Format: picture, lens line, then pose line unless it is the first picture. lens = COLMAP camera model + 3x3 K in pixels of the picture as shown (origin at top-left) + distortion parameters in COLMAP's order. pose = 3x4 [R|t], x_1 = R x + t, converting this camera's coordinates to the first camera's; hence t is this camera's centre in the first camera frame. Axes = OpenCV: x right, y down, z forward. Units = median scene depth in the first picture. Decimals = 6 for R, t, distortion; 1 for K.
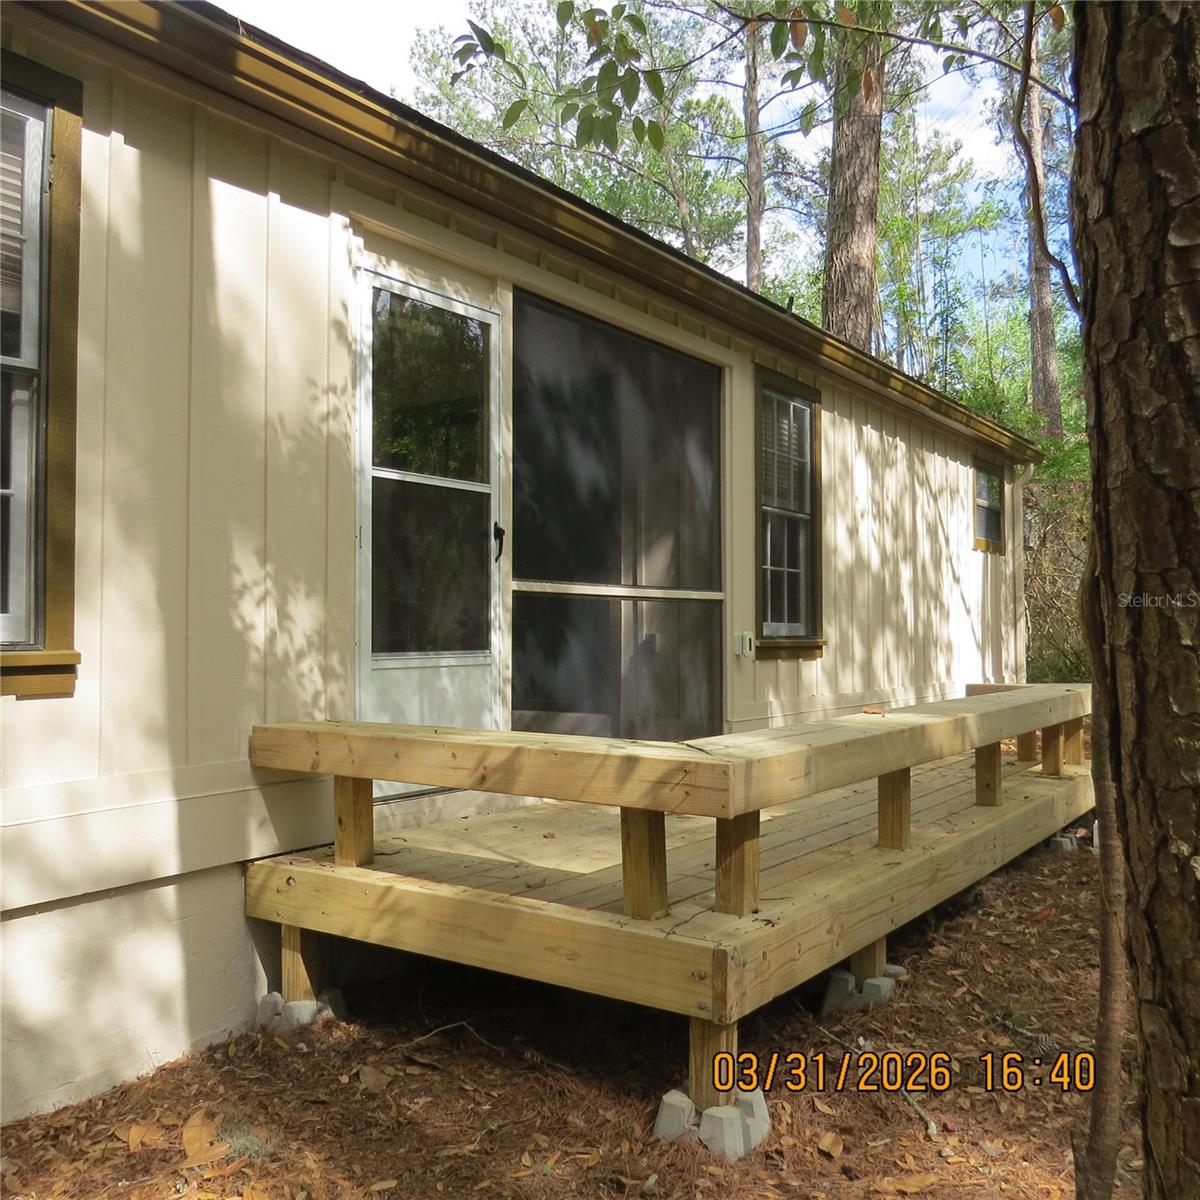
lens RADIAL K [[1149.4, 0, 604.8], [0, 1149.4, 596.3], [0, 0, 1]] dist [-0.023407, 0.000000]
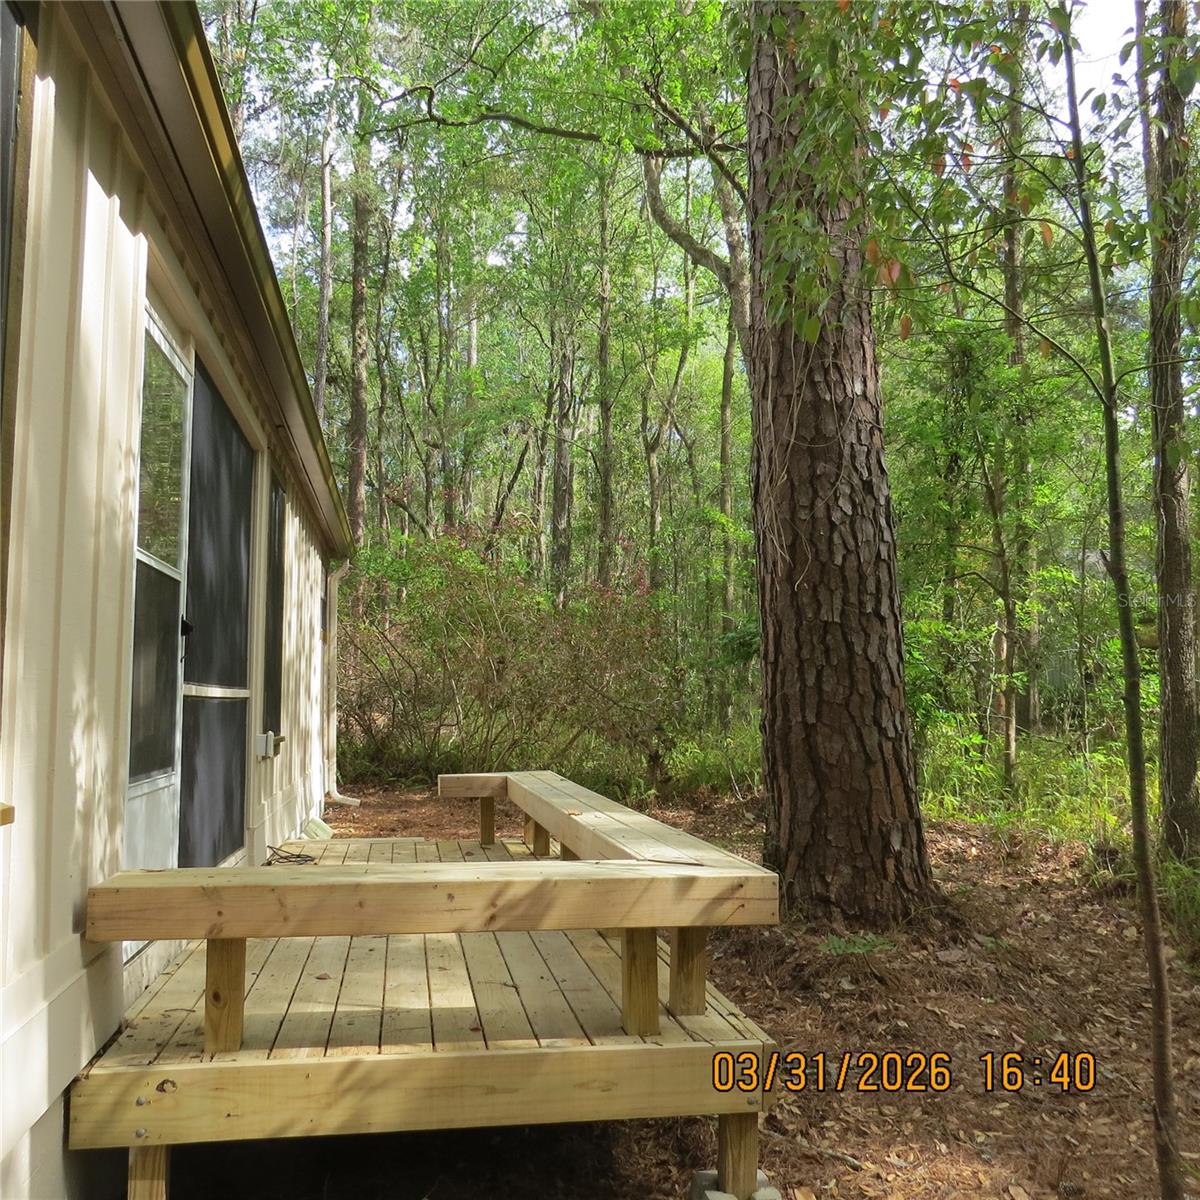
lens RADIAL K [[1149.4, 0, 604.5], [0, 1149.4, 604.7], [0, 0, 1]] dist [-0.023407, 0.000000]
pose [[0.715335, 0.059986, 0.696203, -0.626859], [-0.020858, 0.997698, -0.064532, -0.032402], [-0.698471, 0.031640, 0.714939, 0.235792]]
